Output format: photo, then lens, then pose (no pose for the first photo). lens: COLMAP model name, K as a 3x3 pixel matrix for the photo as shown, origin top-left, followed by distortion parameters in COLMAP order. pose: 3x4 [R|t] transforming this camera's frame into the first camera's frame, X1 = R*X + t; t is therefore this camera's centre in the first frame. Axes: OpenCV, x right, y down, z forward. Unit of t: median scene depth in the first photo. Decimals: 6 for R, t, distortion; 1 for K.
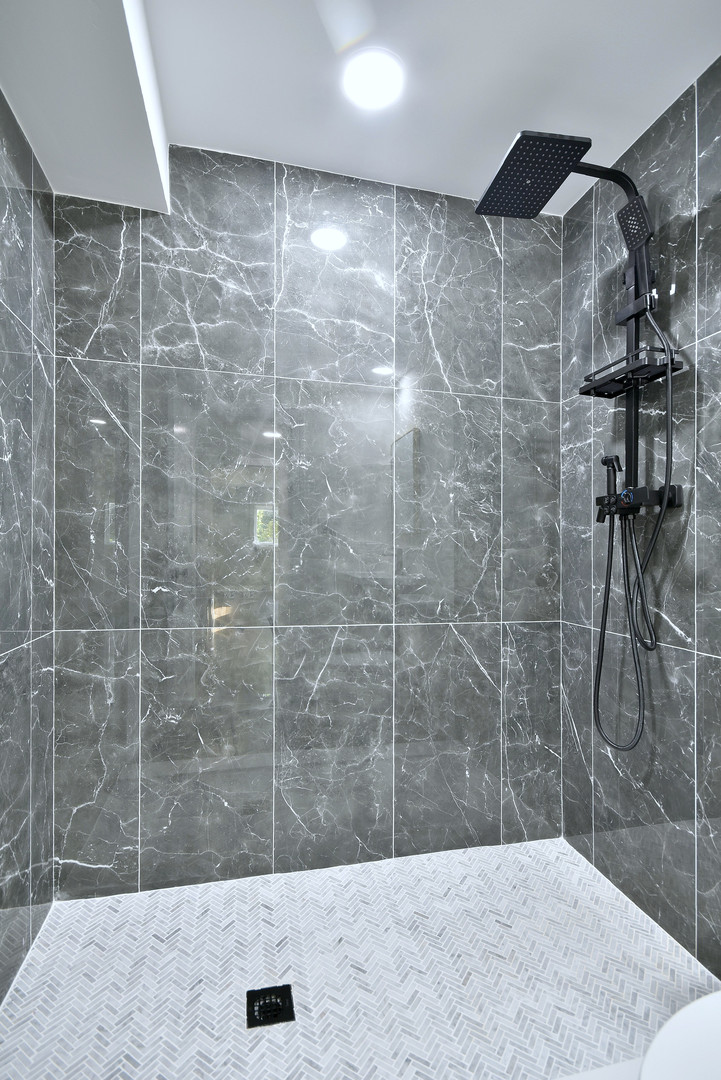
lens RADIAL K [[519.7, 0, 357.1], [0, 519.7, 542.7], [0, 0, 1]] dist [0.009218, -0.000726]
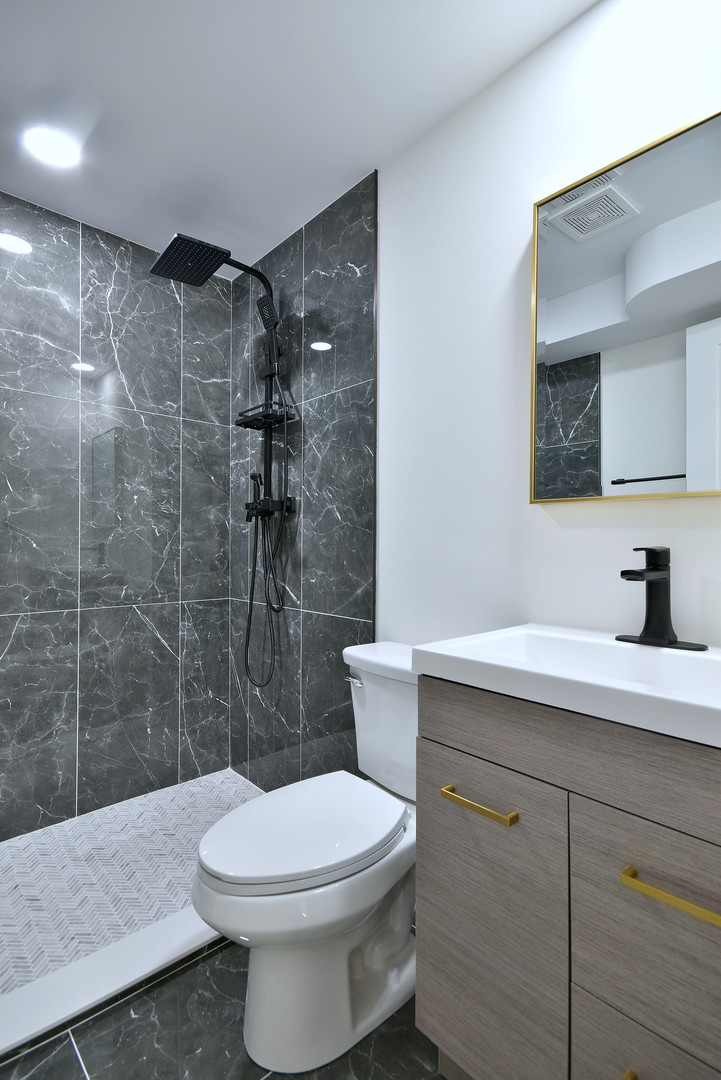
lens RADIAL K [[519.7, 0, 356.3], [0, 519.7, 529.1], [0, 0, 1]] dist [0.009218, -0.000726]
pose [[0.873449, 0.002034, 0.486911, 0.046466], [0.003308, 0.999943, -0.010113, -0.004838], [-0.486904, 0.010444, 0.873393, -0.290345]]
